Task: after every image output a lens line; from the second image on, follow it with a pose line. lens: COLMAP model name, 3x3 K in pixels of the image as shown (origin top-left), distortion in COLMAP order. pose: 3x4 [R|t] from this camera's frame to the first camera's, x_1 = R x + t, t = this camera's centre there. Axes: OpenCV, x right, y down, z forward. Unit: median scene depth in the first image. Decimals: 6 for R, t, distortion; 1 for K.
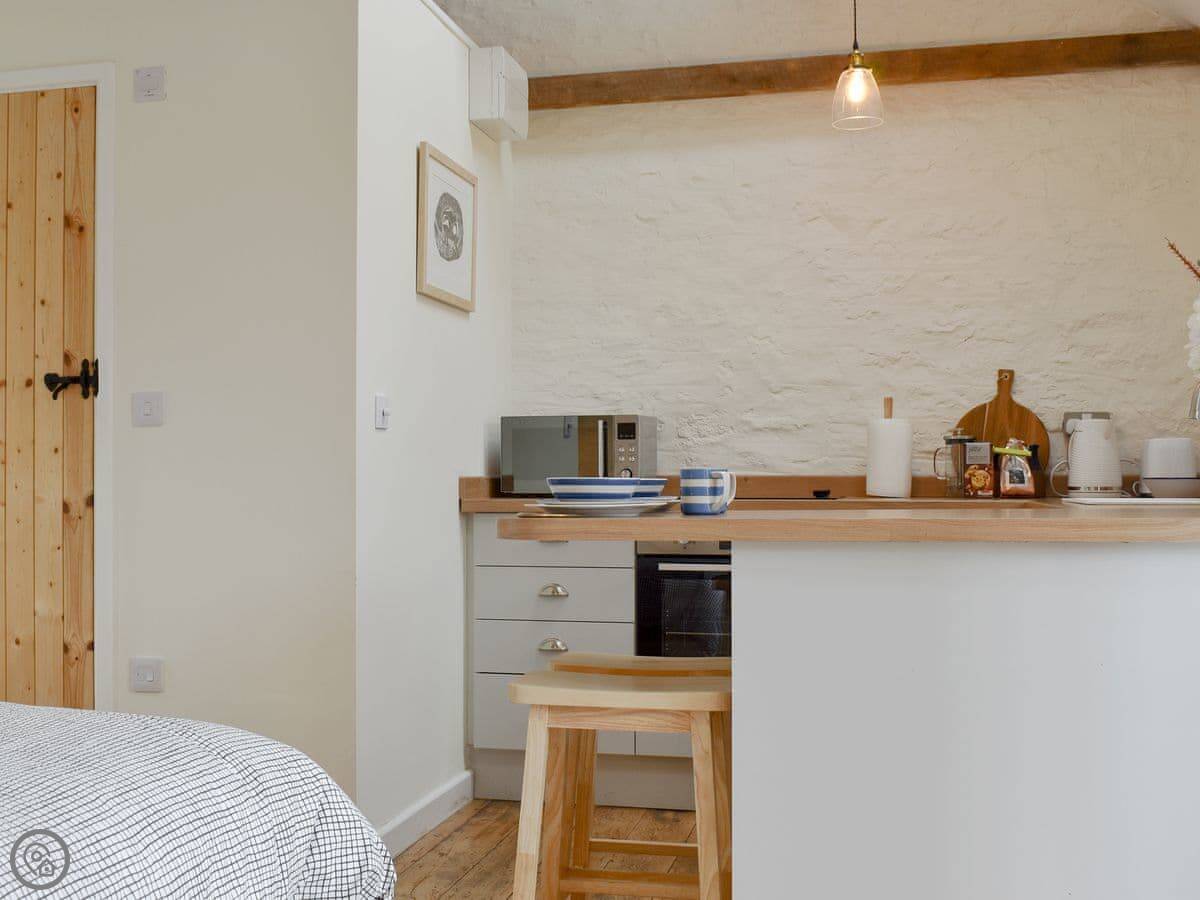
lens RADIAL K [[1482.5, 0, 543.0], [0, 1482.5, 444.8], [0, 0, 1]] dist [-0.059956, -0.020316]
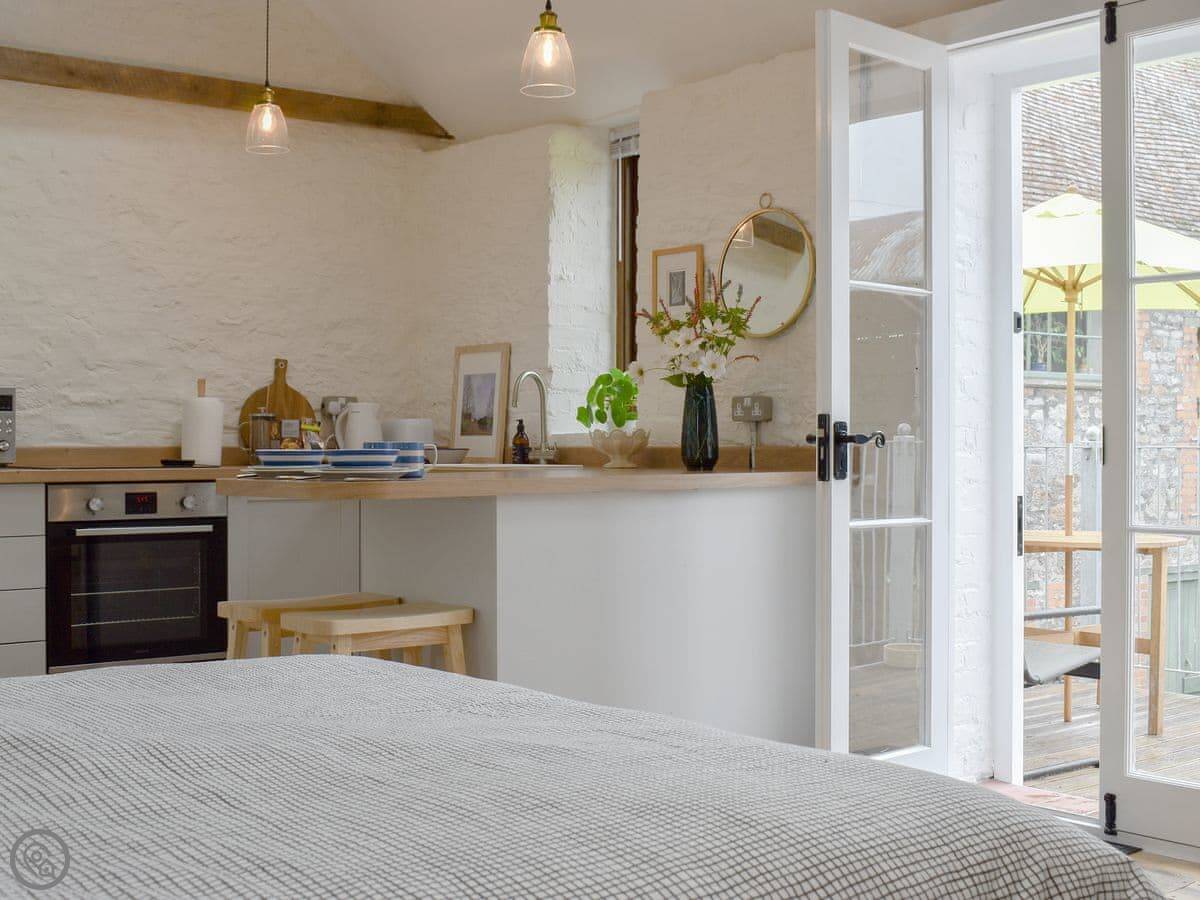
lens RADIAL K [[1483.9, 0, 661.5], [0, 1483.9, 449.2], [0, 0, 1]] dist [-0.084928, -0.008588]
pose [[0.569580, -0.001568, 0.821934, -0.503013], [-0.017982, 0.999735, 0.014368, -0.000197], [-0.821739, -0.022963, 0.569401, 0.053257]]
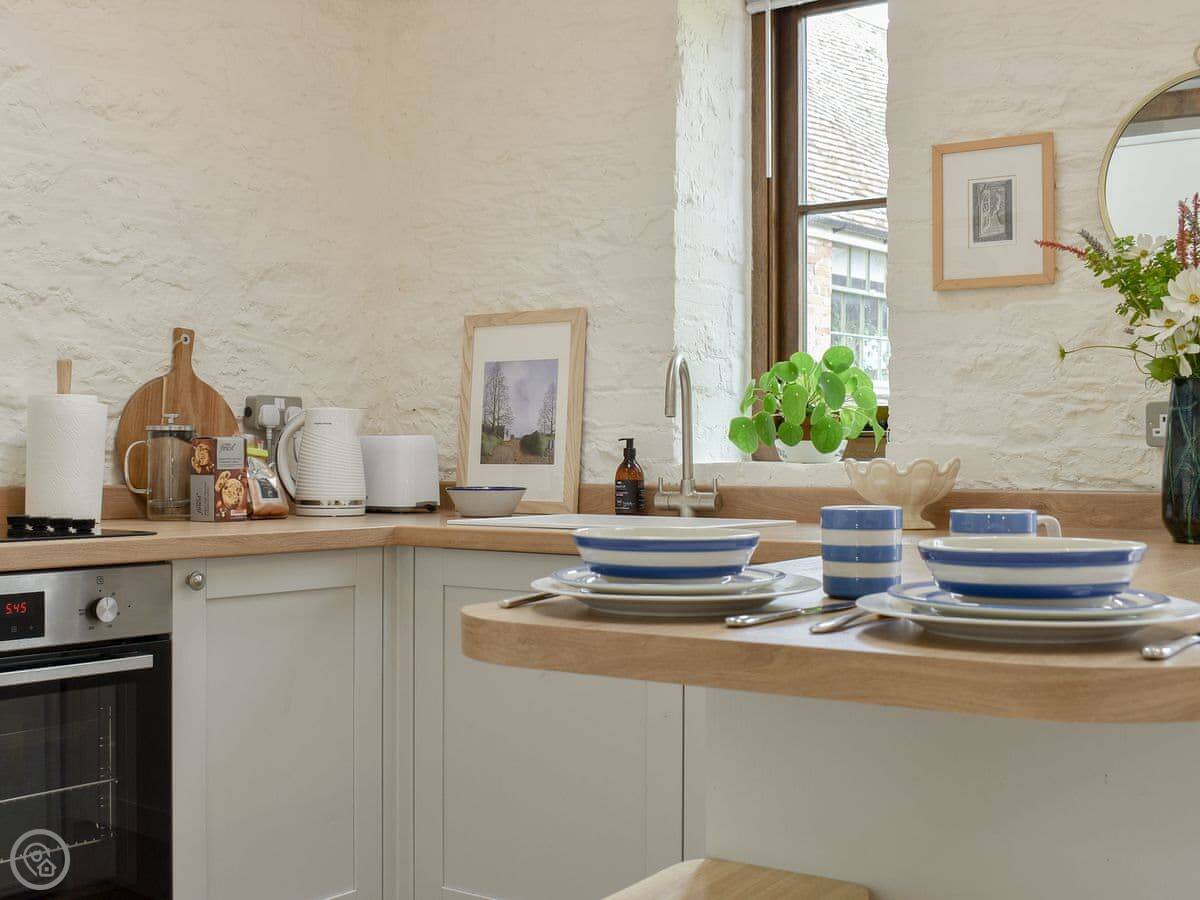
lens RADIAL K [[1482.5, 0, 543.0], [0, 1482.5, 444.8], [0, 0, 1]] dist [-0.059956, -0.020316]
pose [[0.398431, 0.007089, 0.917171, -0.245534], [-0.021945, 0.999758, 0.001806, -0.002284], [-0.916936, -0.020847, 0.398490, 0.575226]]
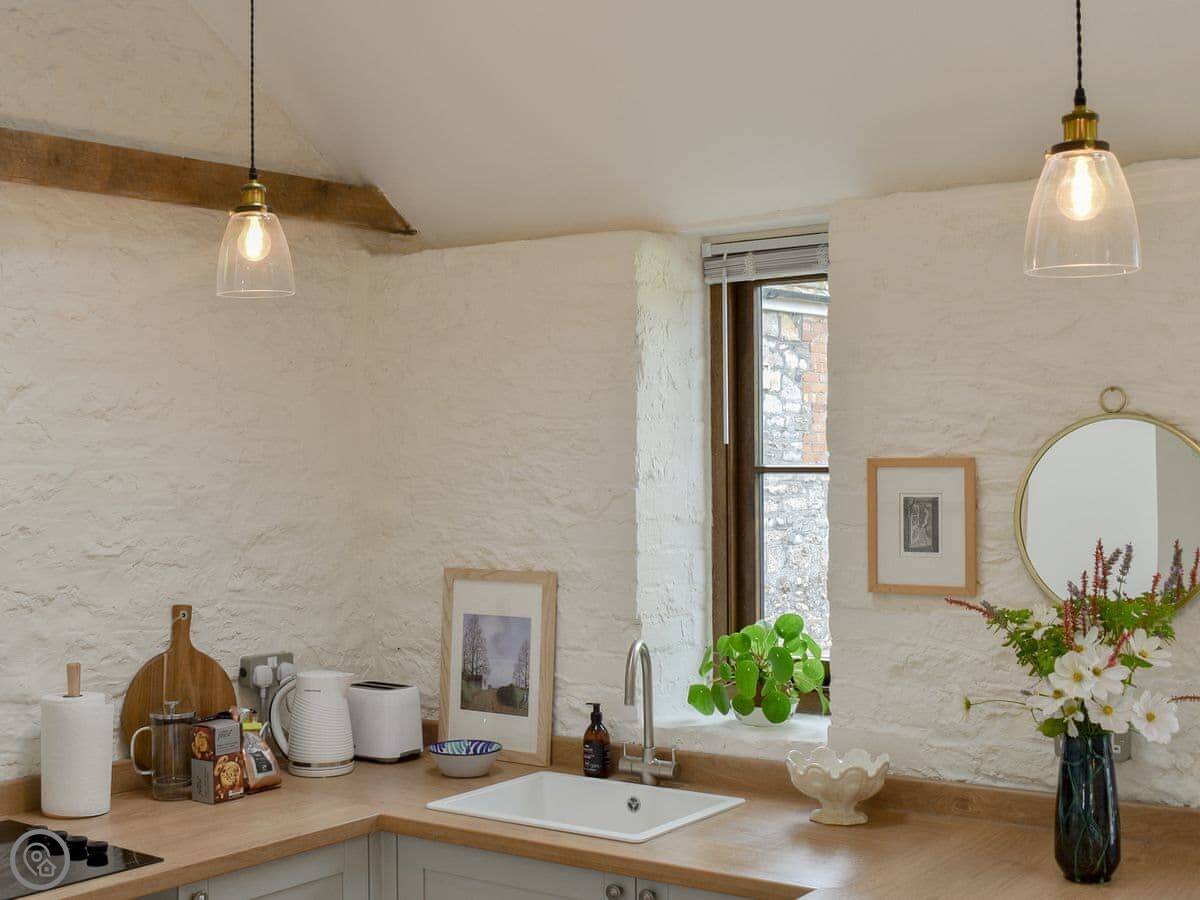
lens RADIAL K [[1537.3, 0, 559.2], [0, 1537.3, 463.7], [0, 0, 1]] dist [-0.060297, -0.030712]
pose [[0.392540, -0.008162, 0.919699, -0.312862], [-0.010178, 0.999861, 0.013217, -0.133499], [-0.919679, -0.014549, 0.392402, 0.529587]]
